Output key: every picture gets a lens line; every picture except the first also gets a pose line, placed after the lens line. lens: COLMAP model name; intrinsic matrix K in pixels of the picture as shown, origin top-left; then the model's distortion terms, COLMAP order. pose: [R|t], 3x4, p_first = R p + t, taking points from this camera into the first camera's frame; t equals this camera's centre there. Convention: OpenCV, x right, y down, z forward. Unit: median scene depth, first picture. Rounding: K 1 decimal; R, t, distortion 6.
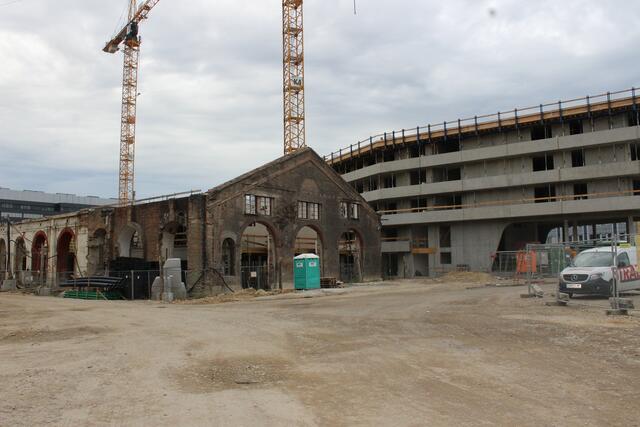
lens RADIAL K [[528.7, 0, 307.1], [0, 528.7, 212.6], [0, 0, 1]] dist [-0.171120, 0.151131]
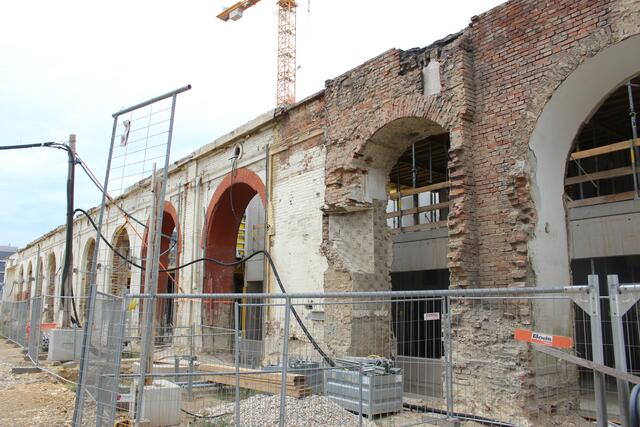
lens RADIAL K [[528.7, 0, 307.1], [0, 528.7, 212.6], [0, 0, 1]] dist [-0.171120, 0.151131]
pose [[0.973505, -0.023995, -0.227404, -0.326950], [0.005923, 0.996791, -0.079826, 0.077319], [0.228590, 0.076364, 0.970523, 0.643971]]
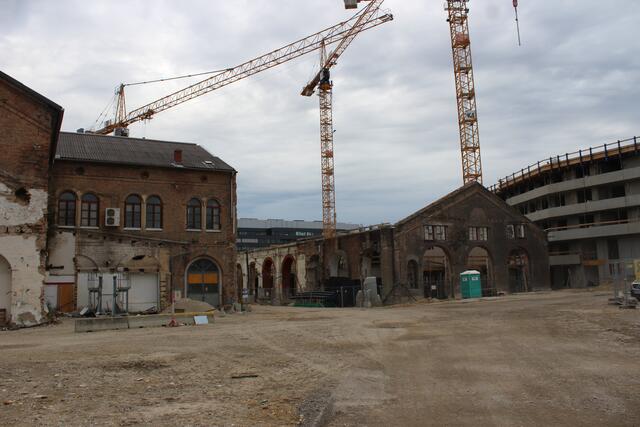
lens RADIAL K [[528.7, 0, 307.1], [0, 528.7, 212.6], [0, 0, 1]] dist [-0.171120, 0.151131]
pose [[0.929633, -0.059333, -0.363679, 0.061741], [0.049453, 0.998112, -0.036427, -0.023655], [0.365154, 0.015878, 0.930812, -0.212147]]
